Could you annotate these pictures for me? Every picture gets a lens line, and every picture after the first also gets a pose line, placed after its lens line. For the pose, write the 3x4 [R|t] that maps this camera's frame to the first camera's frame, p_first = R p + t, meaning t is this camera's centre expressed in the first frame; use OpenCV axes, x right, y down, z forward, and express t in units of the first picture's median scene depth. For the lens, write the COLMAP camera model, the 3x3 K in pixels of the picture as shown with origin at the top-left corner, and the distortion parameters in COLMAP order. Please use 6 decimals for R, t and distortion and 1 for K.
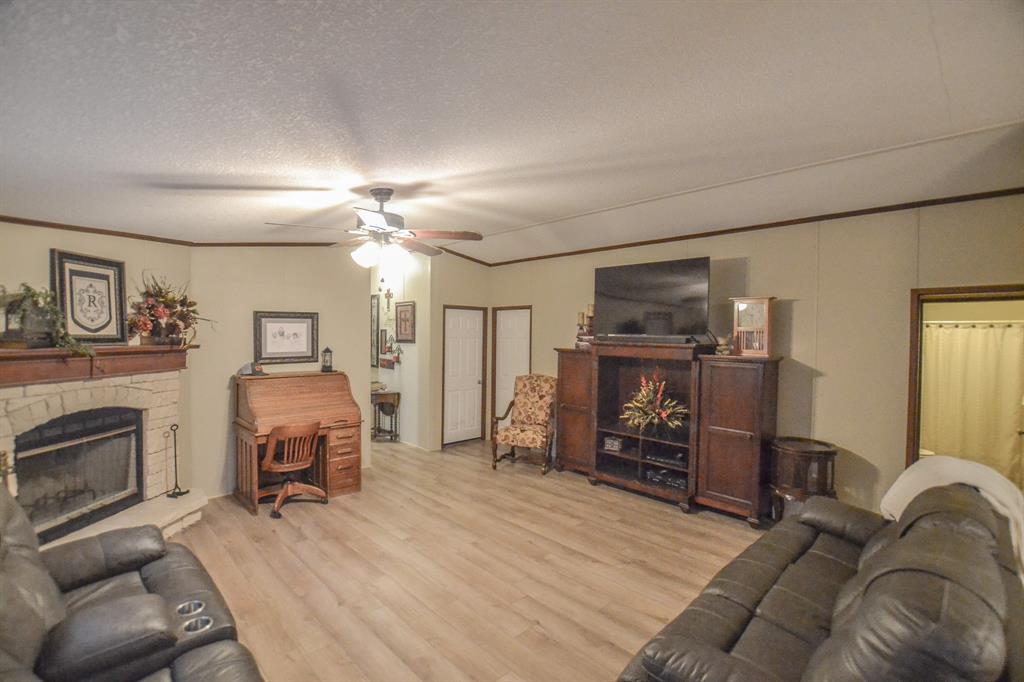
lens RADIAL K [[454.7, 0, 505.5], [0, 454.7, 342.4], [0, 0, 1]] dist [-0.029440, 0.000753]
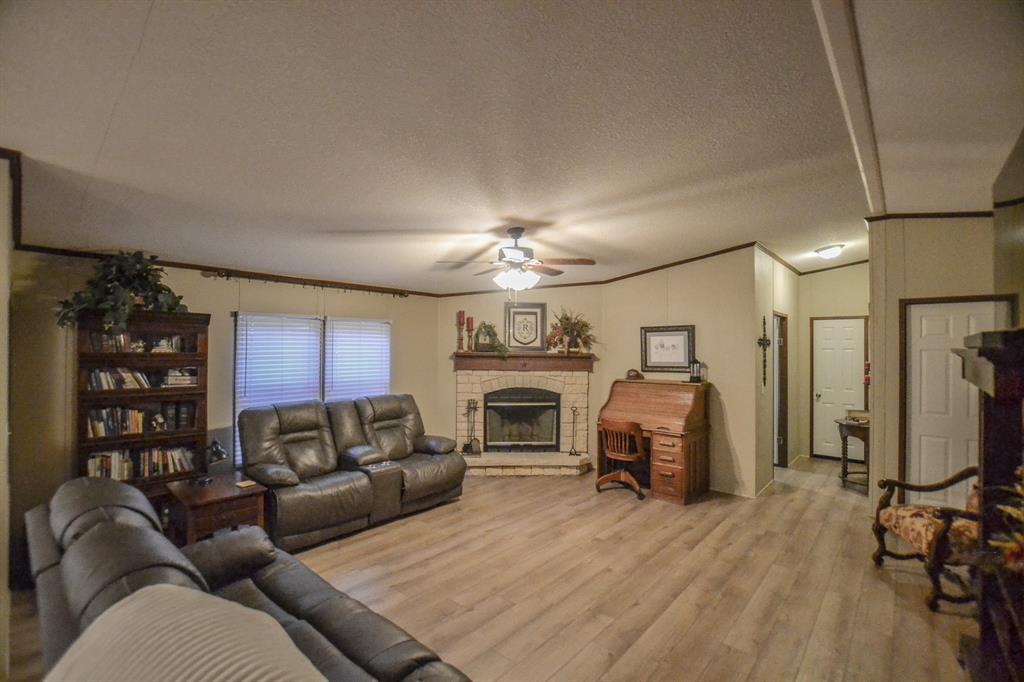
lens RADIAL K [[454.7, 0, 508.6], [0, 454.7, 344.2], [0, 0, 1]] dist [-0.029440, 0.000753]
pose [[0.087658, -0.019155, -0.995966, 0.742407], [-0.023397, 0.999500, -0.021282, 0.013103], [0.995876, 0.025168, 0.087166, 0.636092]]
